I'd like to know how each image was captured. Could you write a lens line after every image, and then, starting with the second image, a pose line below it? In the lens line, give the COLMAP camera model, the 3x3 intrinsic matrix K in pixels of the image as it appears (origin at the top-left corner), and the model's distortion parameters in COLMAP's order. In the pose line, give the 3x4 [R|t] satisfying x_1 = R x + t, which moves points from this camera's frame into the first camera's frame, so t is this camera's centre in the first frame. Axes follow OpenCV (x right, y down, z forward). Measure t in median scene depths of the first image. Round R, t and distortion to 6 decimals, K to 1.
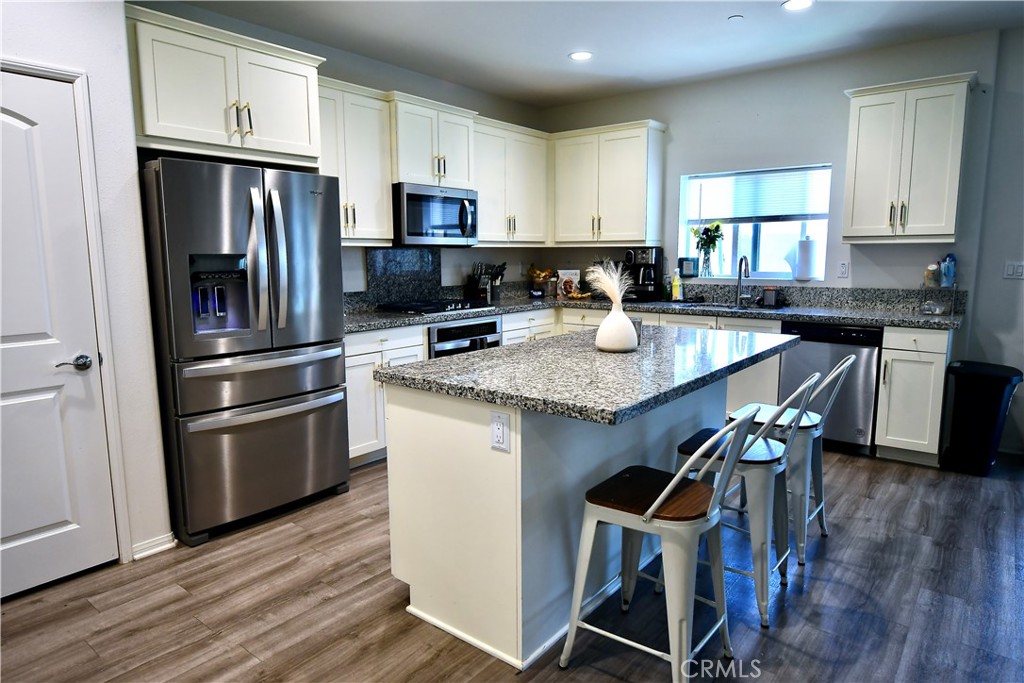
lens RADIAL K [[621.7, 0, 512.0], [0, 621.7, 341.5], [0, 0, 1]] dist [-0.005438, -0.002287]
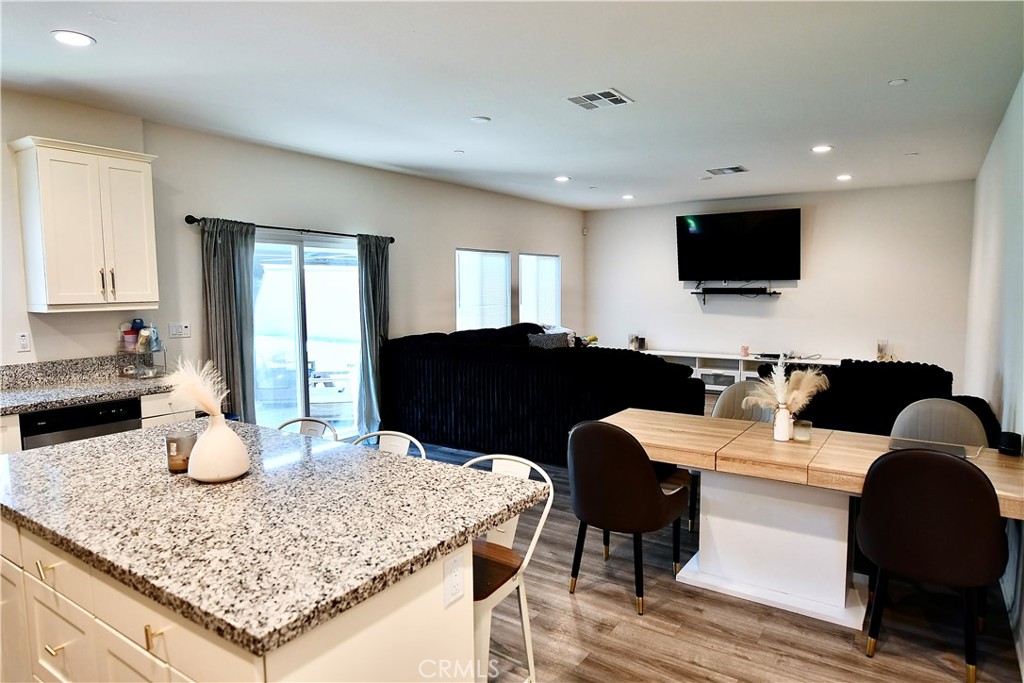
lens RADIAL K [[621.7, 0, 512.0], [0, 621.7, 341.5], [0, 0, 1]] dist [-0.005438, -0.002287]
pose [[-0.080518, -0.084845, 0.993136, -0.819478], [0.147034, 0.984459, 0.096025, -0.232388], [-0.985849, 0.153756, -0.066791, 0.939143]]
